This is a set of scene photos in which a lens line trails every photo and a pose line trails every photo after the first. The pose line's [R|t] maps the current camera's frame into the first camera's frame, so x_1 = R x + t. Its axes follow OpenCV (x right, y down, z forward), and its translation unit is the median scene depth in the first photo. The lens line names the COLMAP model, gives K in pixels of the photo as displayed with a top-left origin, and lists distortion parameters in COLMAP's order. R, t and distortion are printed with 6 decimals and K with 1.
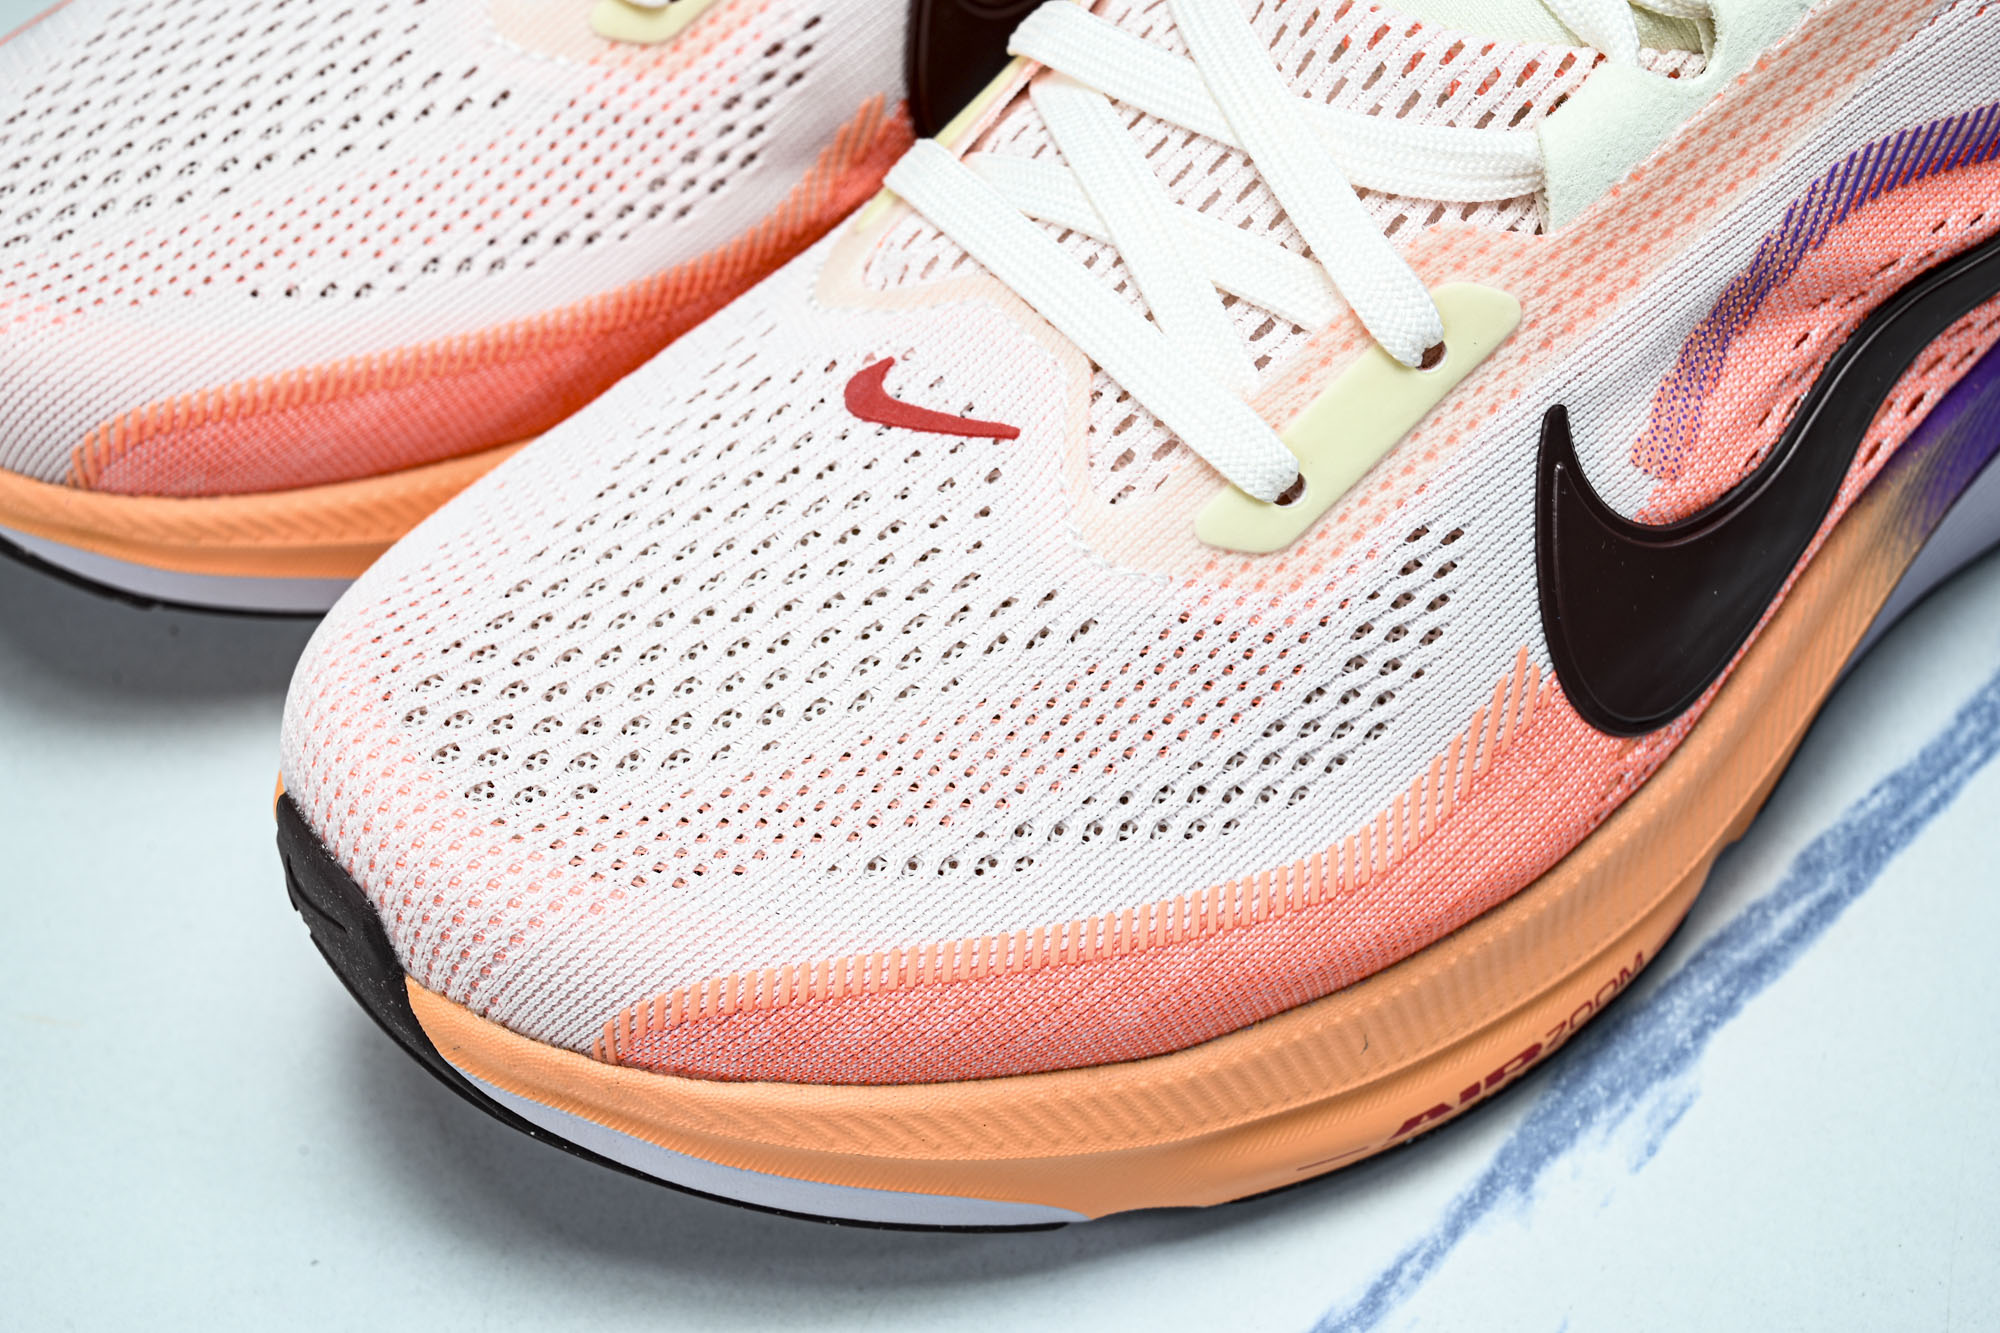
lens RADIAL K [[3363.7, 0, 1000.0], [0, 3363.7, 666.5], [0, 0, 1]] dist [0.020453, -0.039447]
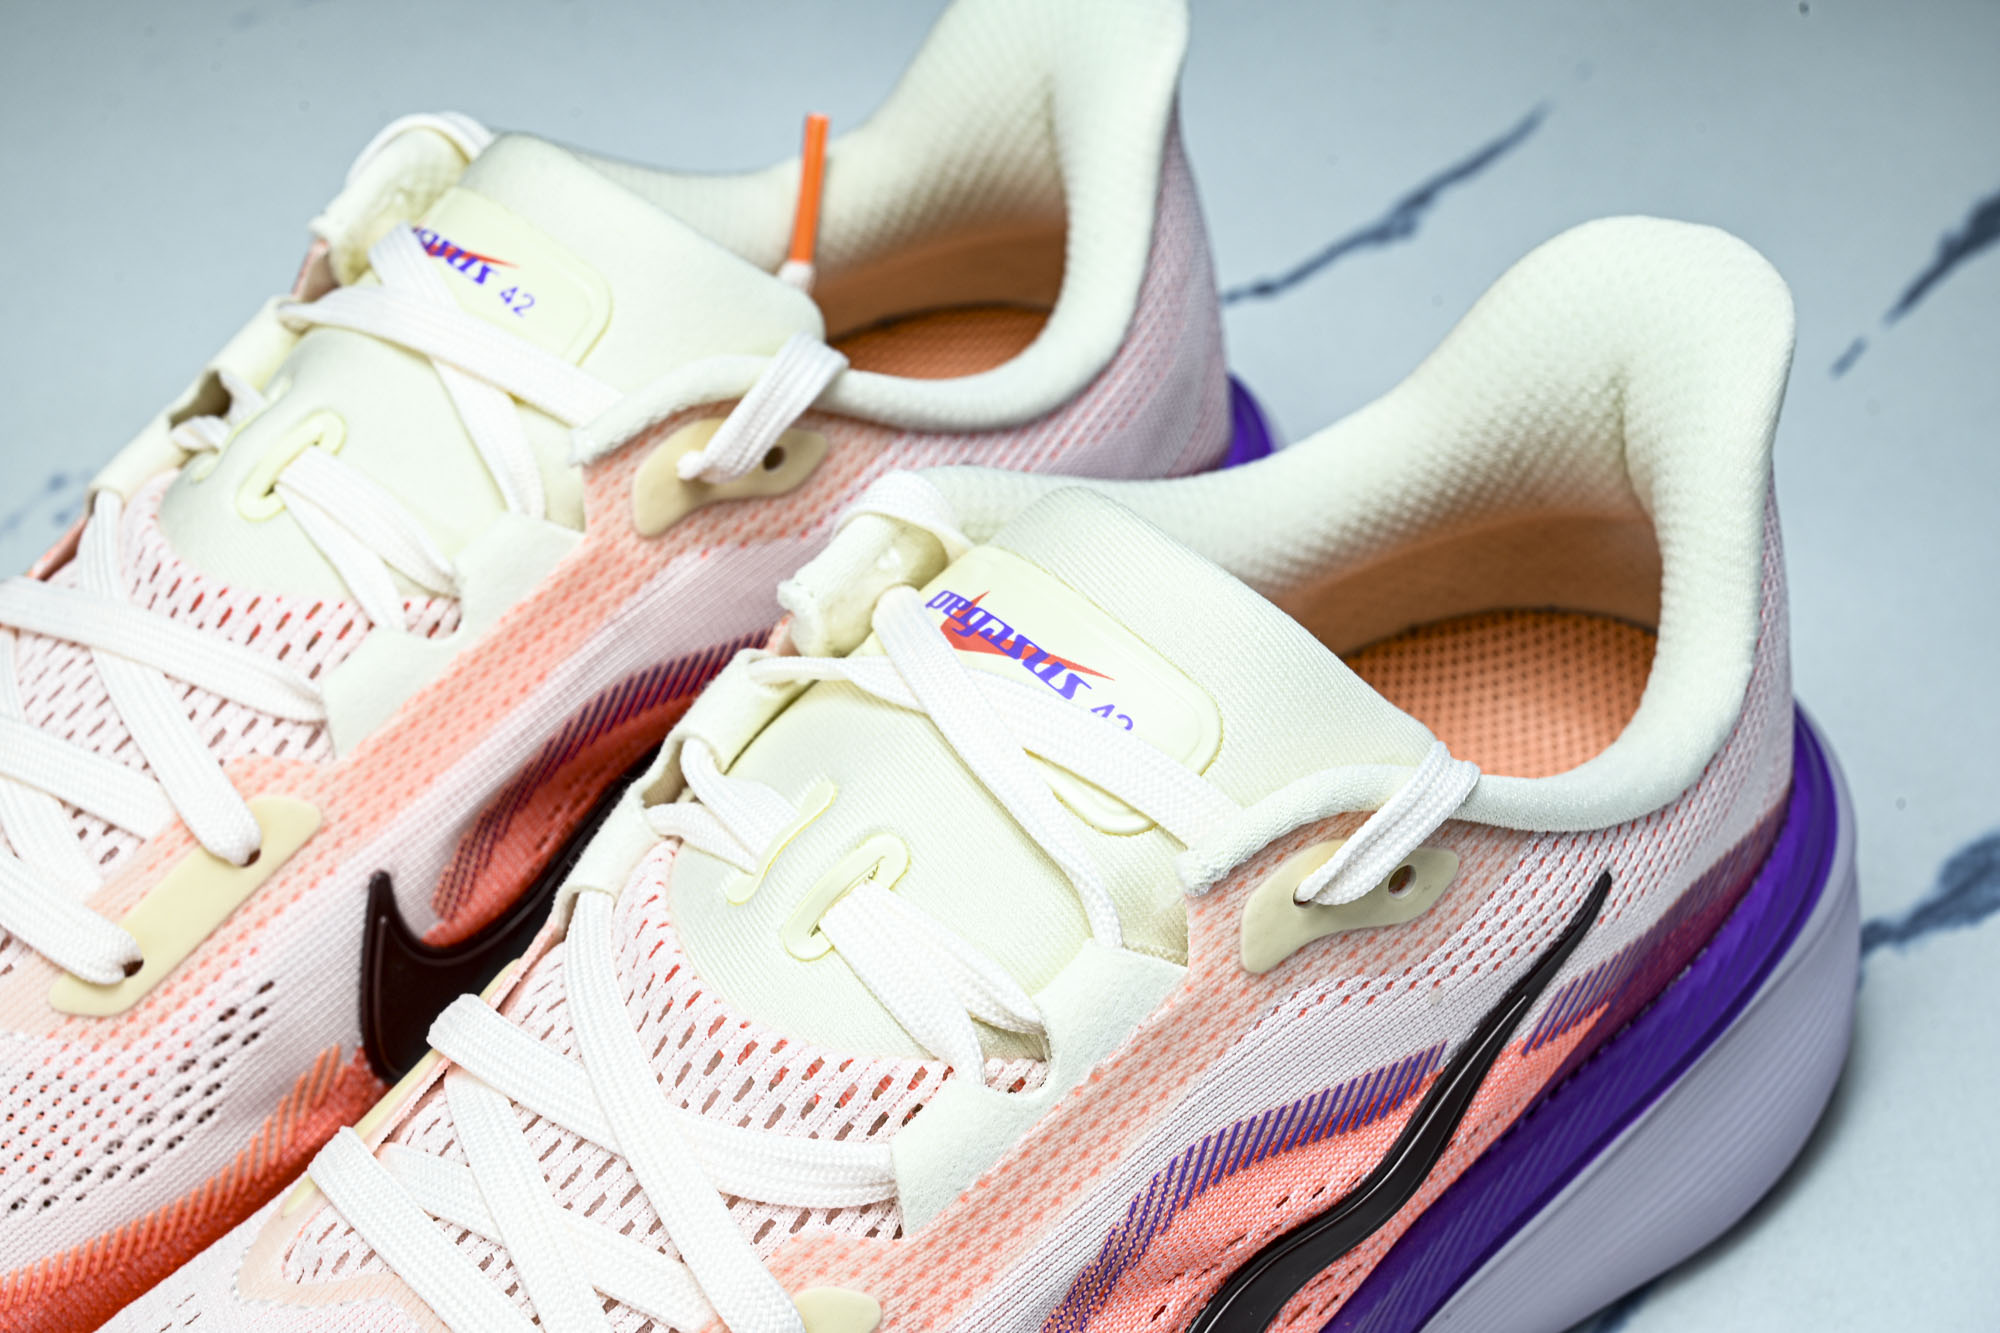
lens RADIAL K [[3363.7, 0, 1000.0], [0, 3363.7, 666.5], [0, 0, 1]] dist [0.020453, -0.039447]
pose [[0.998234, -0.016223, 0.057144, 0.131957], [0.024273, 0.989406, -0.143133, -0.151102], [-0.054217, 0.144267, 0.988052, -0.088541]]
